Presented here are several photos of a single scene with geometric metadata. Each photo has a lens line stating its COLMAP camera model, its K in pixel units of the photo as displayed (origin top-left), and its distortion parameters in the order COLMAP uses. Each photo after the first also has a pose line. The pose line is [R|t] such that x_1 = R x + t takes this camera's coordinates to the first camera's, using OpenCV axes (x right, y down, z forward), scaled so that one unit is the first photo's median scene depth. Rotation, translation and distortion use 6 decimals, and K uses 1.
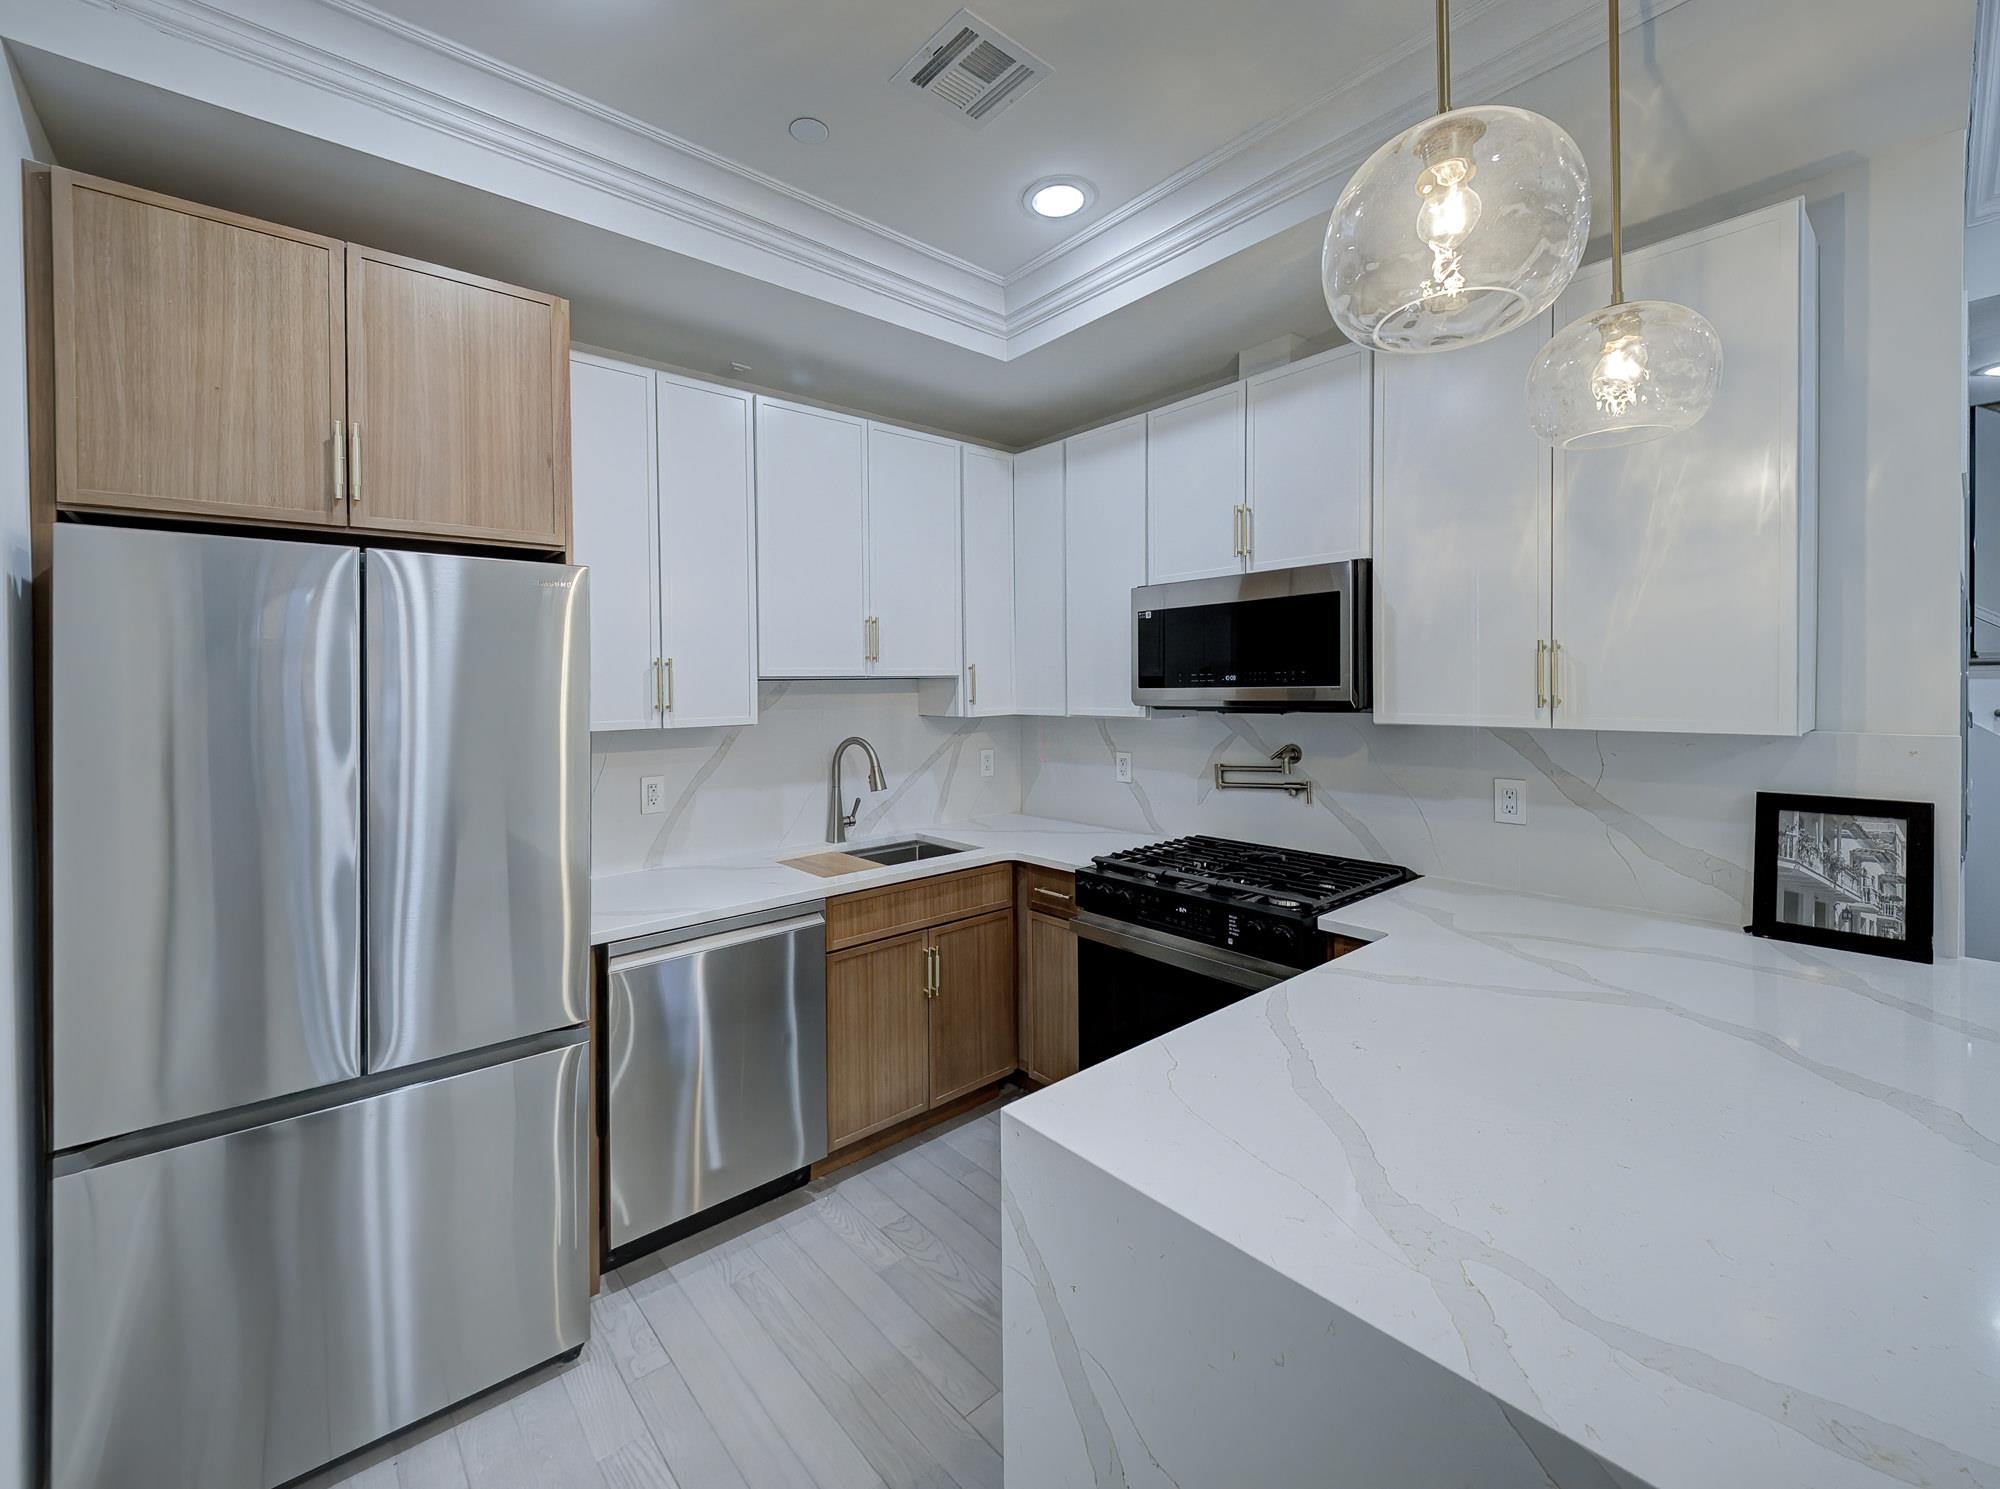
lens RADIAL K [[825.6, 0, 973.3], [0, 825.6, 691.4], [0, 0, 1]] dist [-0.000429, -0.000029]
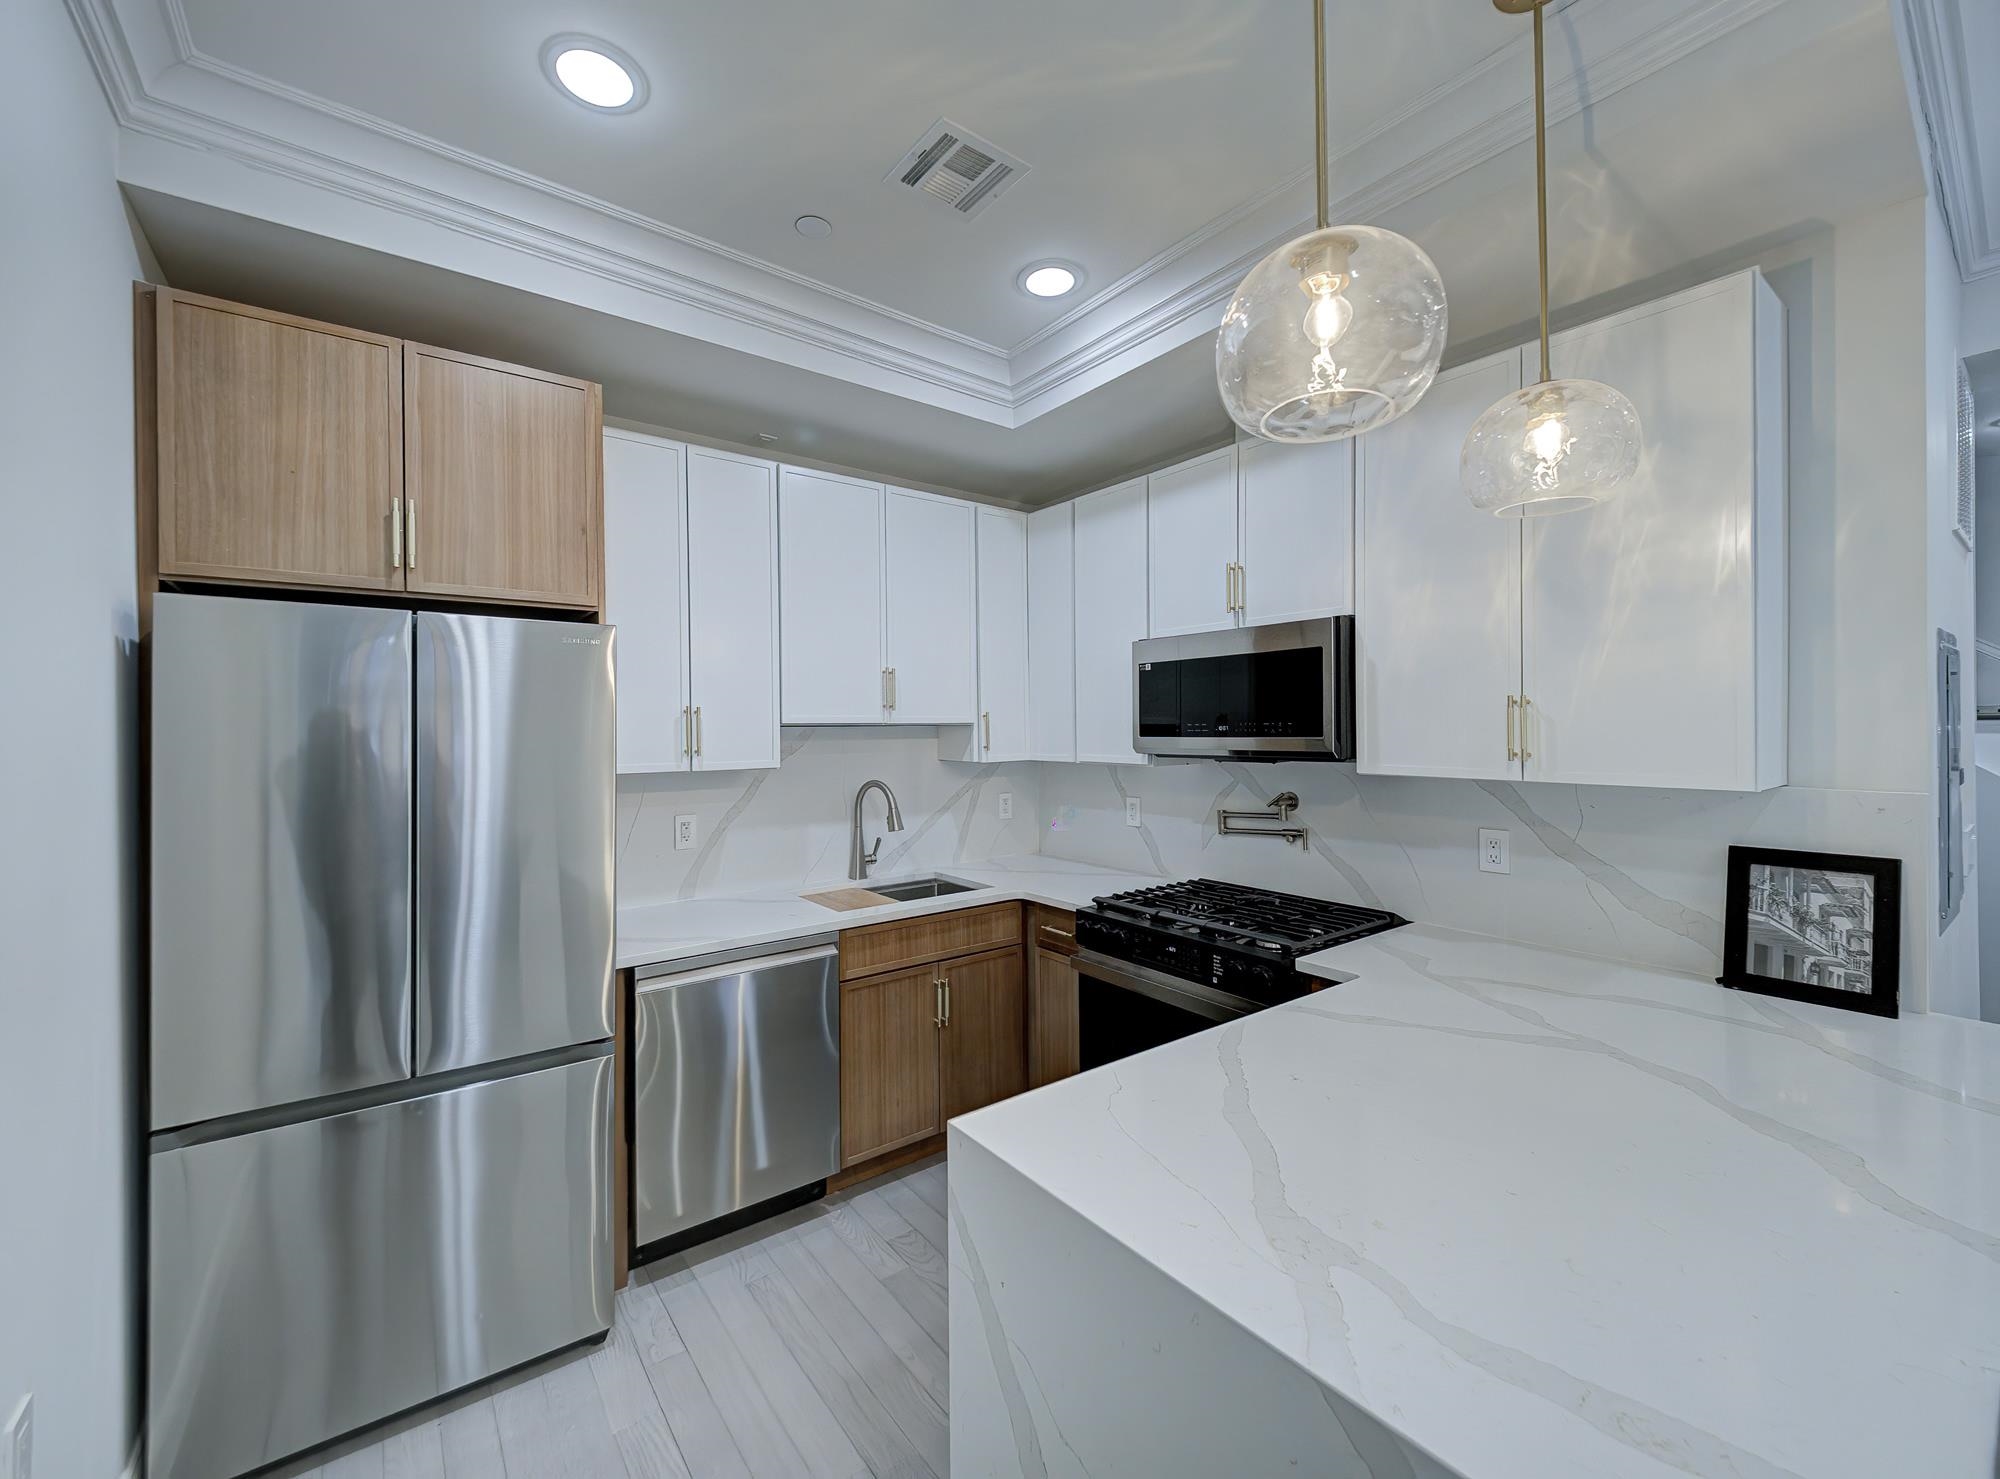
lens RADIAL K [[804.6, 0, 978.5], [0, 804.6, 732.4], [0, 0, 1]] dist [0.000733, 0.000094]
pose [[0.998227, 0.006840, -0.059126, 0.072375], [-0.006965, 0.999974, -0.001905, -0.008265], [0.059112, 0.002314, 0.998249, -0.040719]]
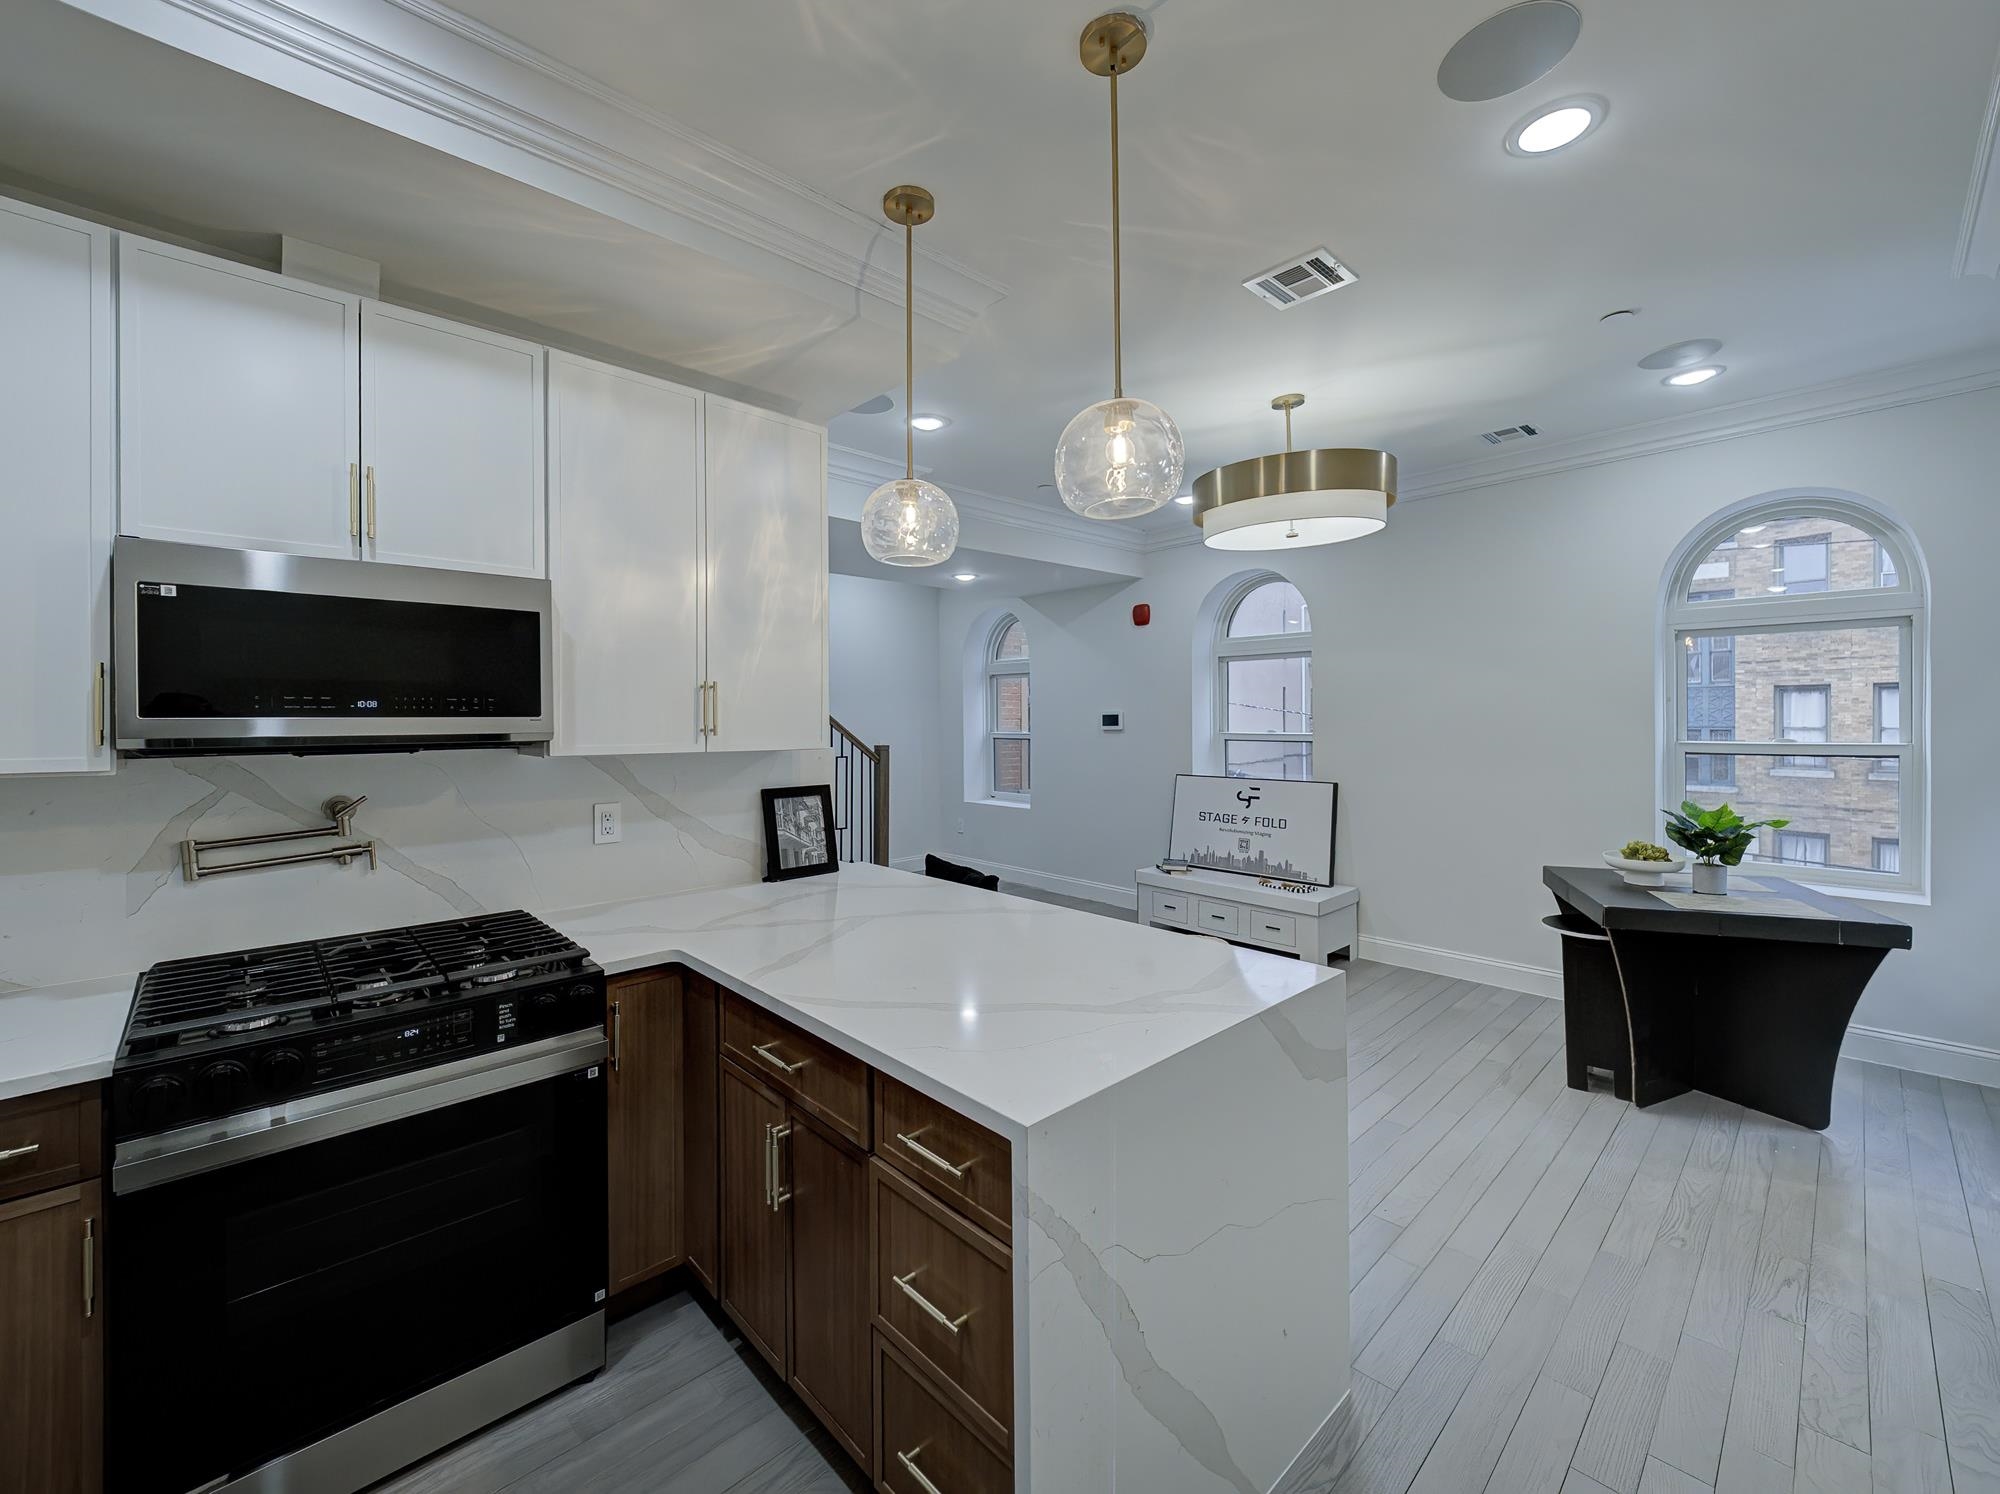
lens RADIAL K [[816.5, 0, 996.4], [0, 816.5, 726.8], [0, 0, 1]] dist [-0.002503, -0.000991]
pose [[-0.070132, 0.006904, 0.997514, -0.511767], [0.017397, 0.999832, -0.005697, 0.020233], [-0.997386, 0.016954, -0.070241, 0.592061]]
